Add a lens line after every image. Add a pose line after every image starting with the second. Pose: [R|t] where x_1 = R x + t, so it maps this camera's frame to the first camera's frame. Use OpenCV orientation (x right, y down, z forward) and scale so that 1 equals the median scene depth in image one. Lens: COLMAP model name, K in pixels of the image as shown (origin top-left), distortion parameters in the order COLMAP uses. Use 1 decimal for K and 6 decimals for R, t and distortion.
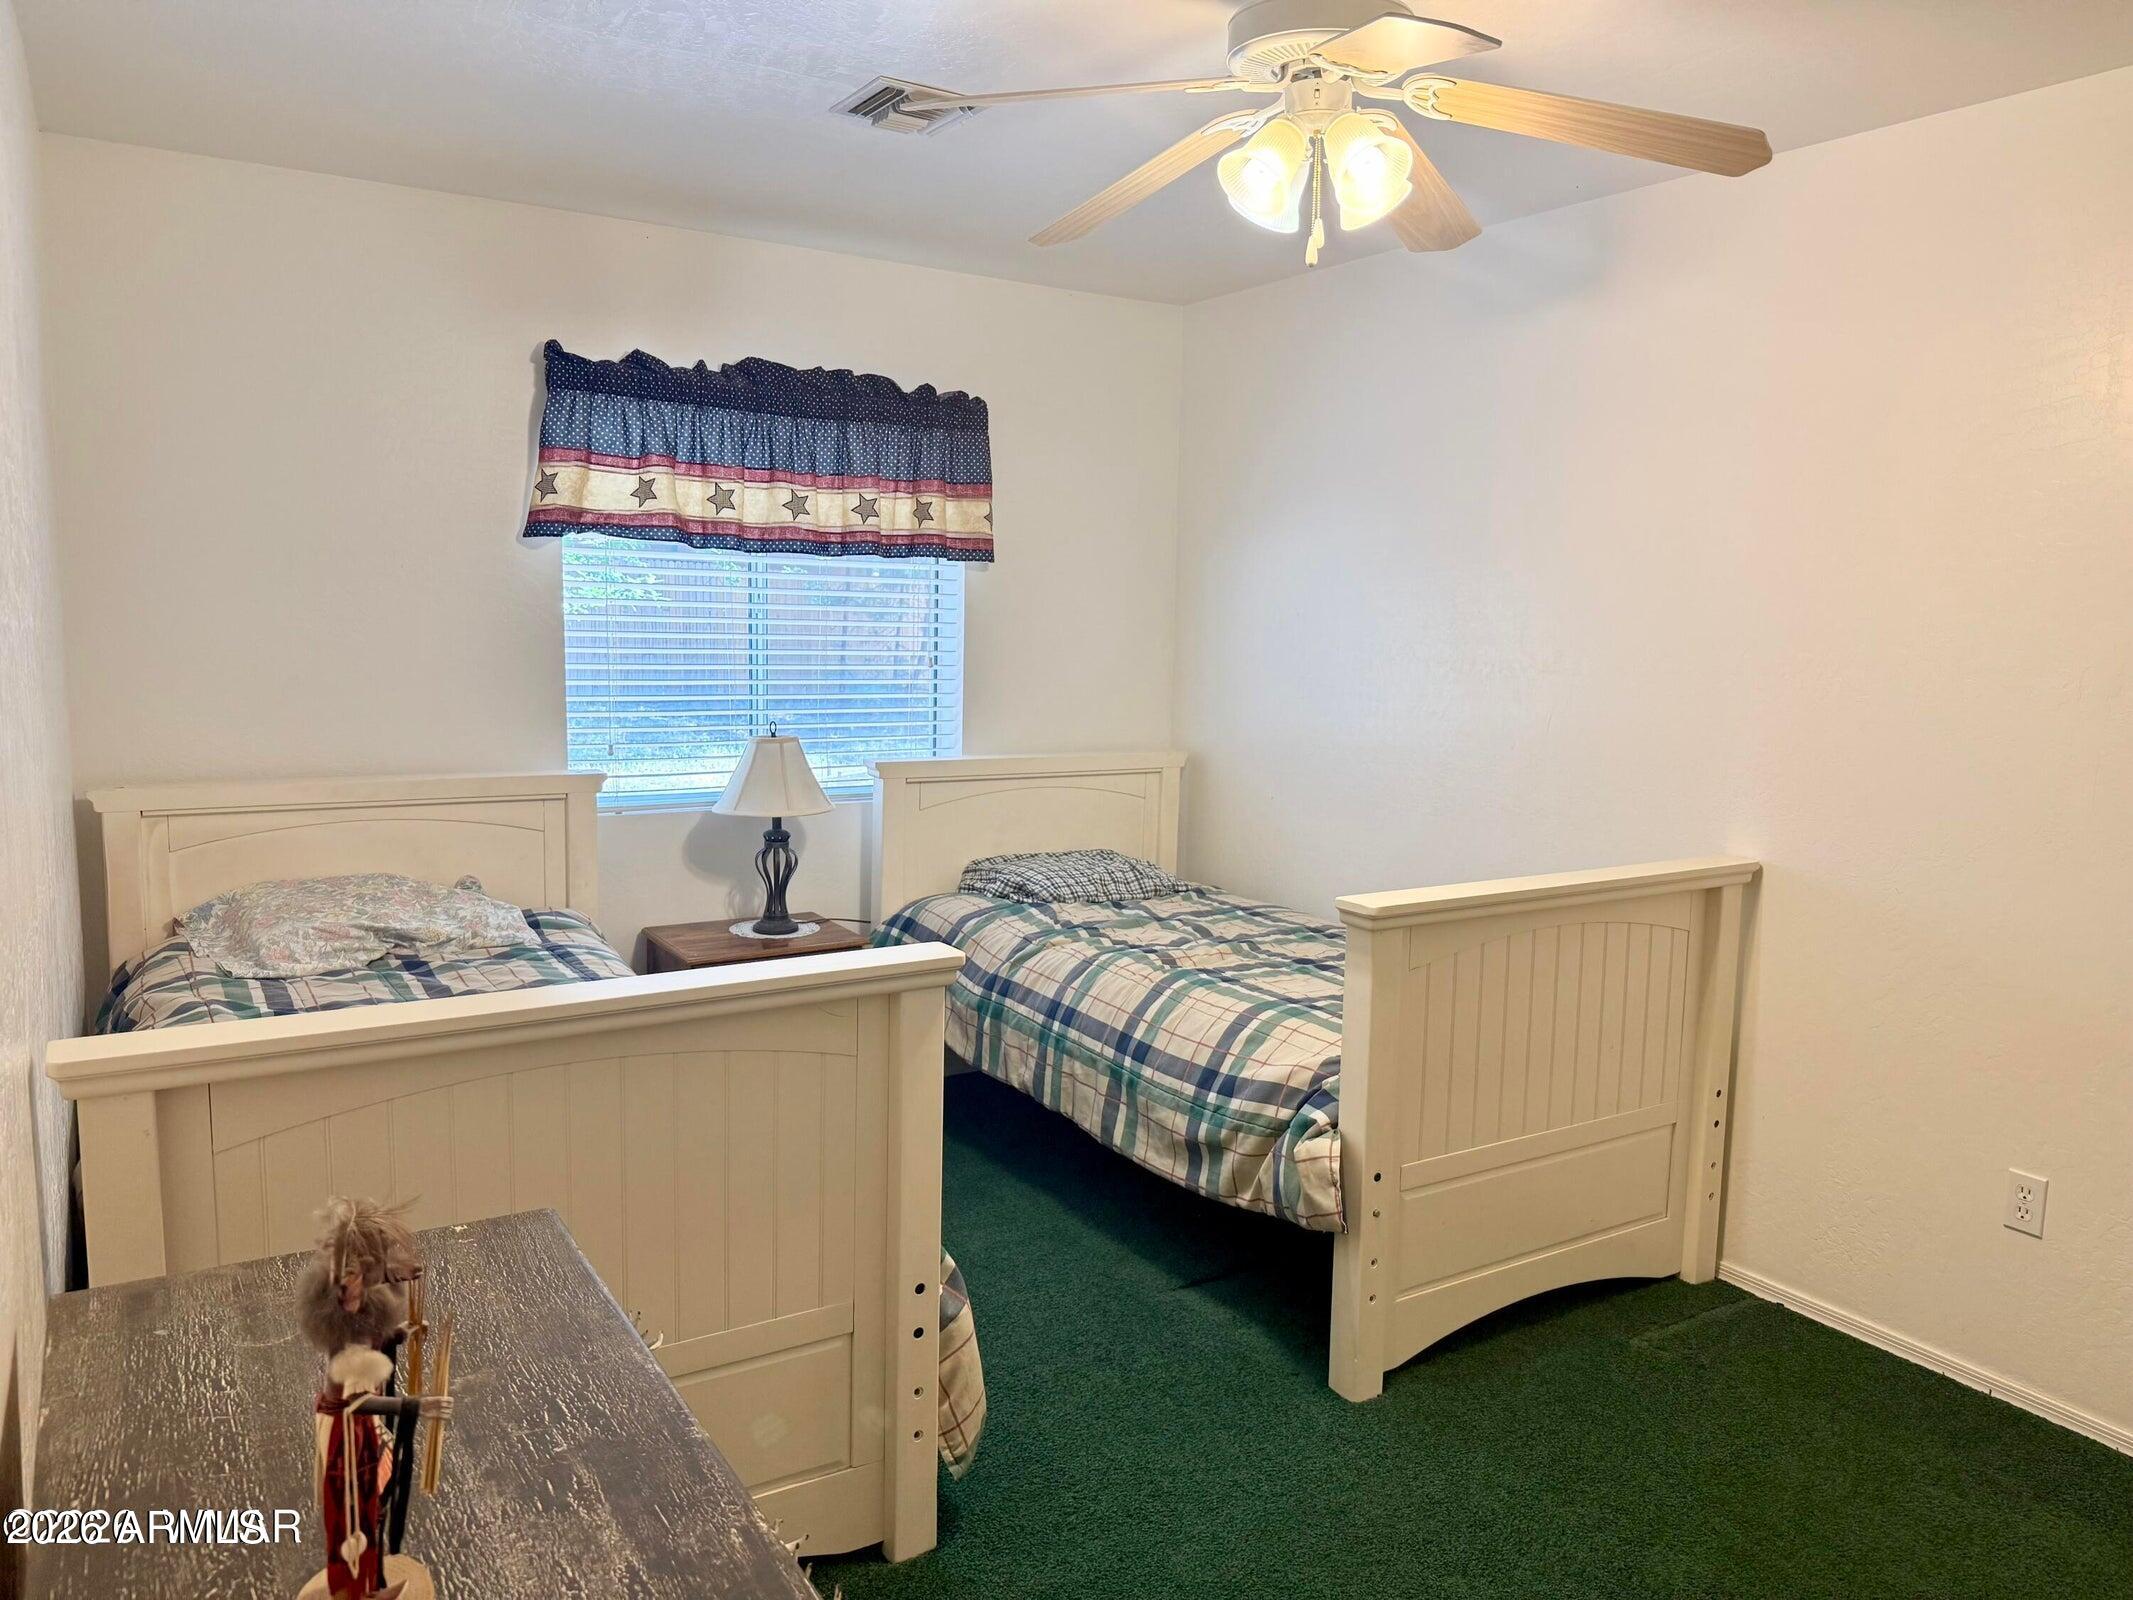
lens RADIAL K [[1508.9, 0, 1065.6], [0, 1508.9, 809.2], [0, 0, 1]] dist [0.043235, -0.010646]
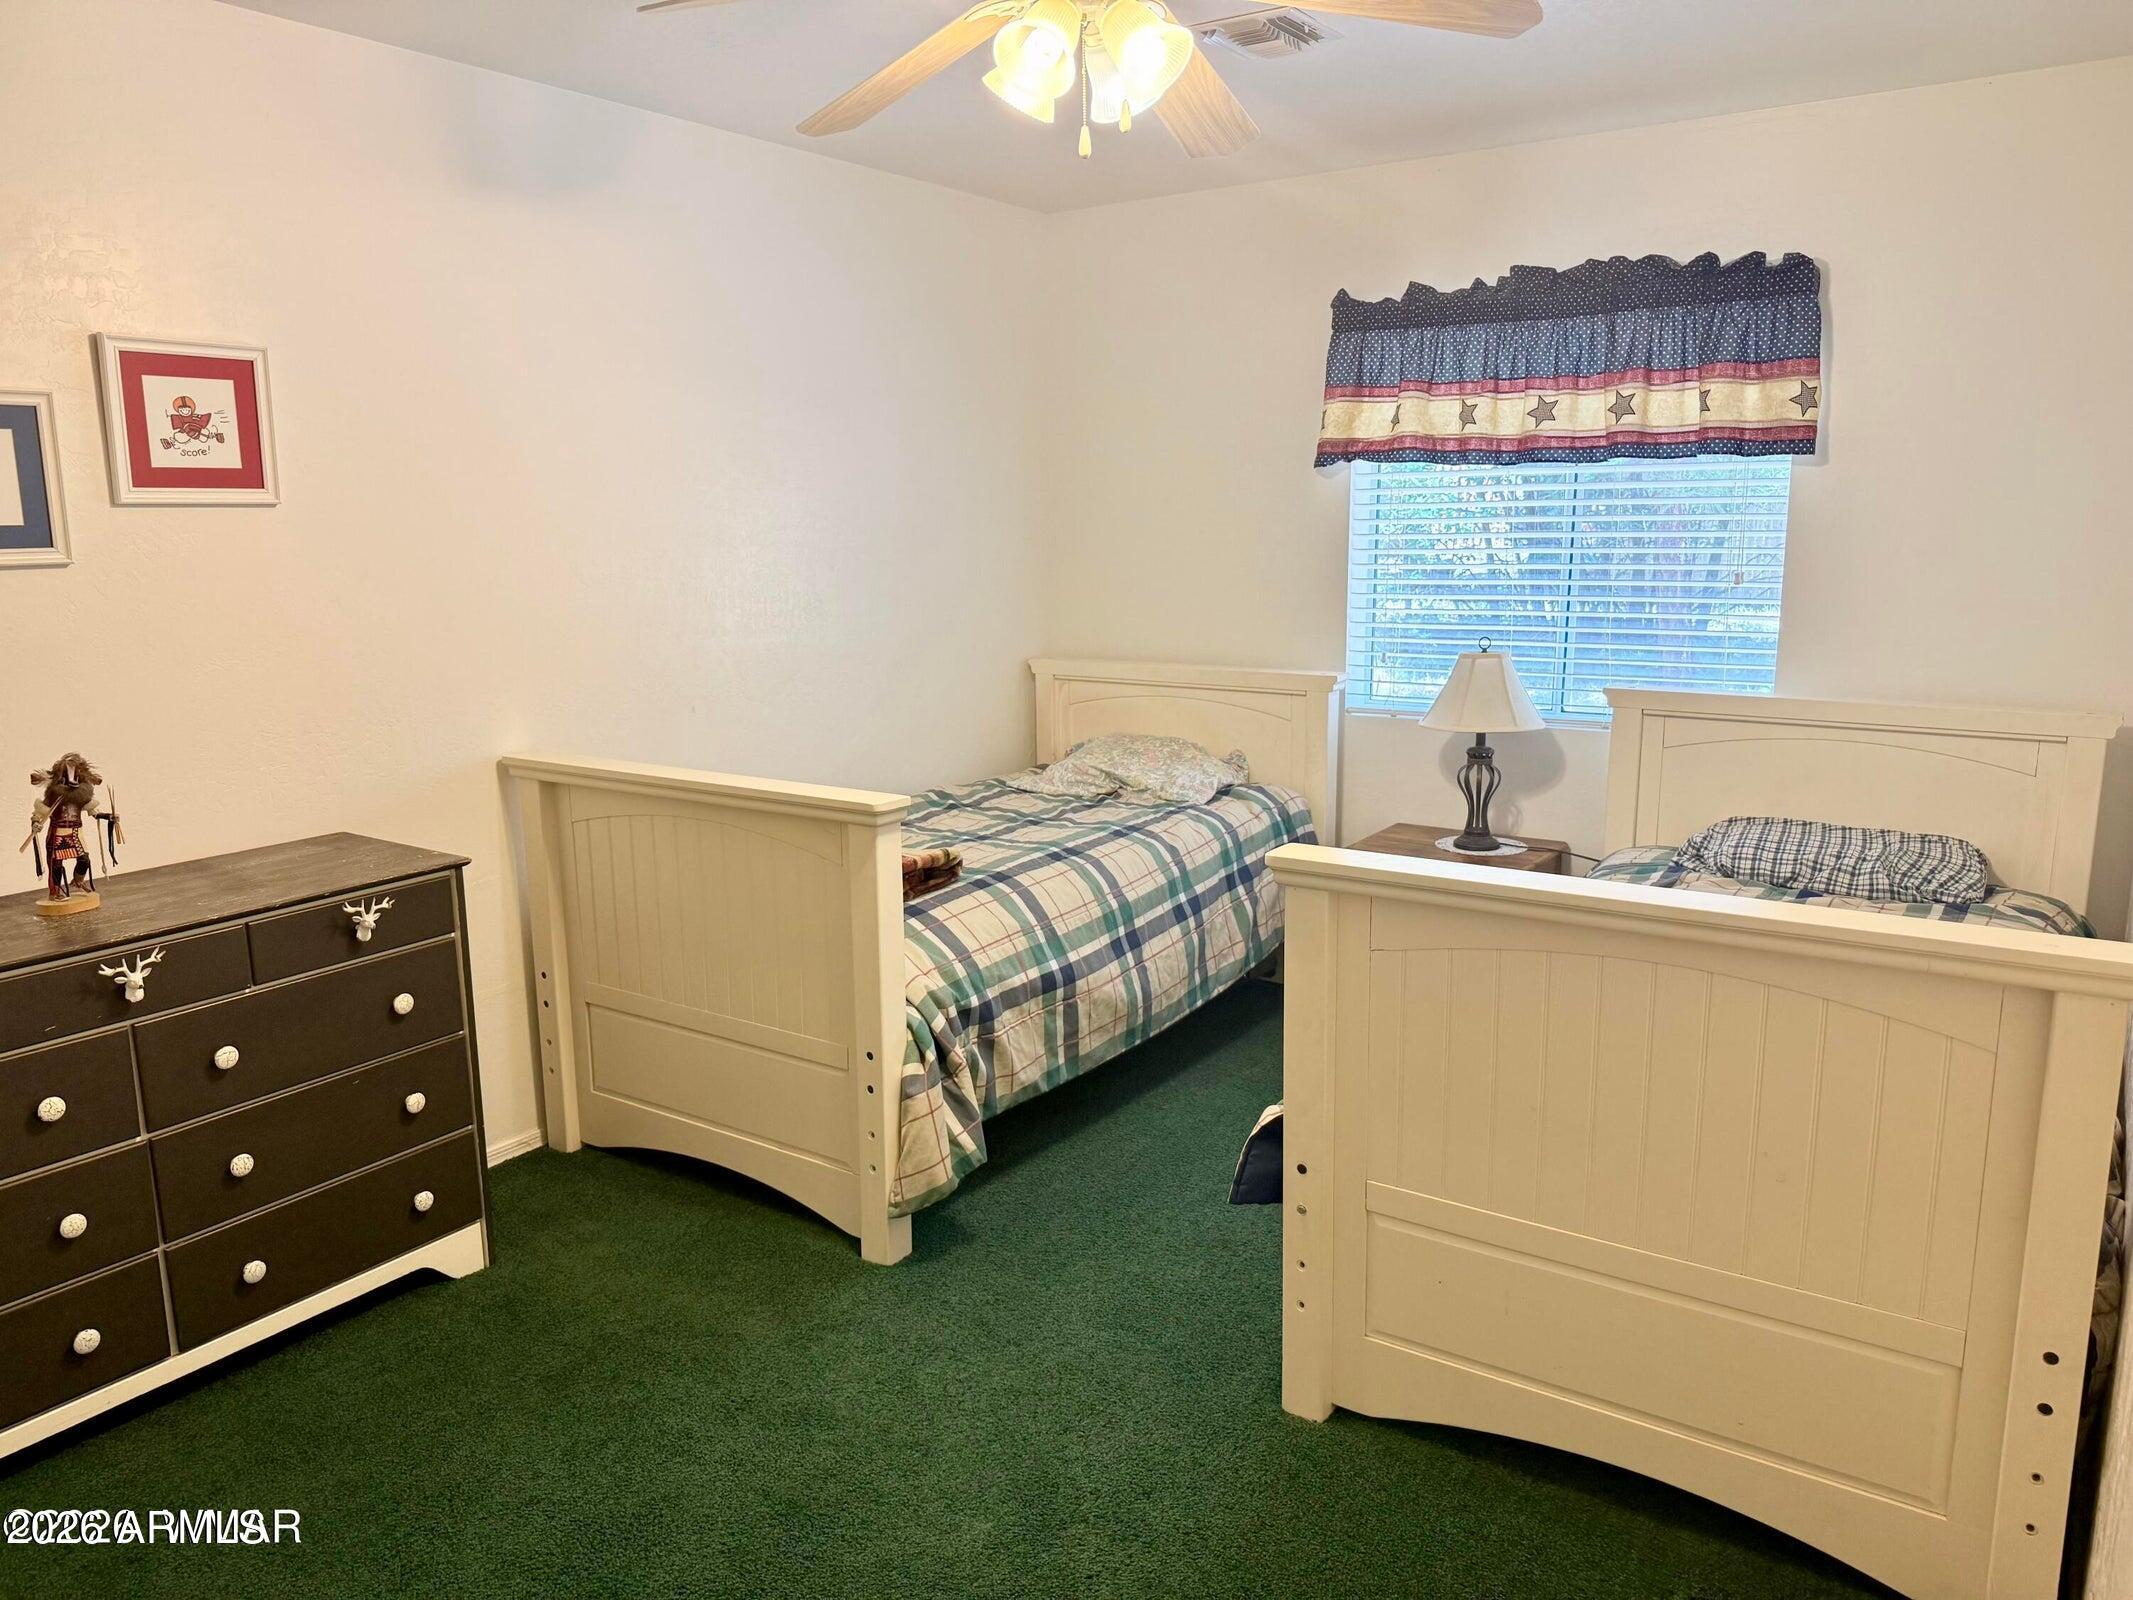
lens RADIAL K [[1508.9, 0, 1064.8], [0, 1508.9, 795.5], [0, 0, 1]] dist [0.043235, -0.010646]
pose [[0.390000, 0.134572, -0.910928, 0.620237], [-0.104895, 0.989316, 0.101243, -0.026528], [0.914821, 0.056067, 0.399950, 0.353783]]
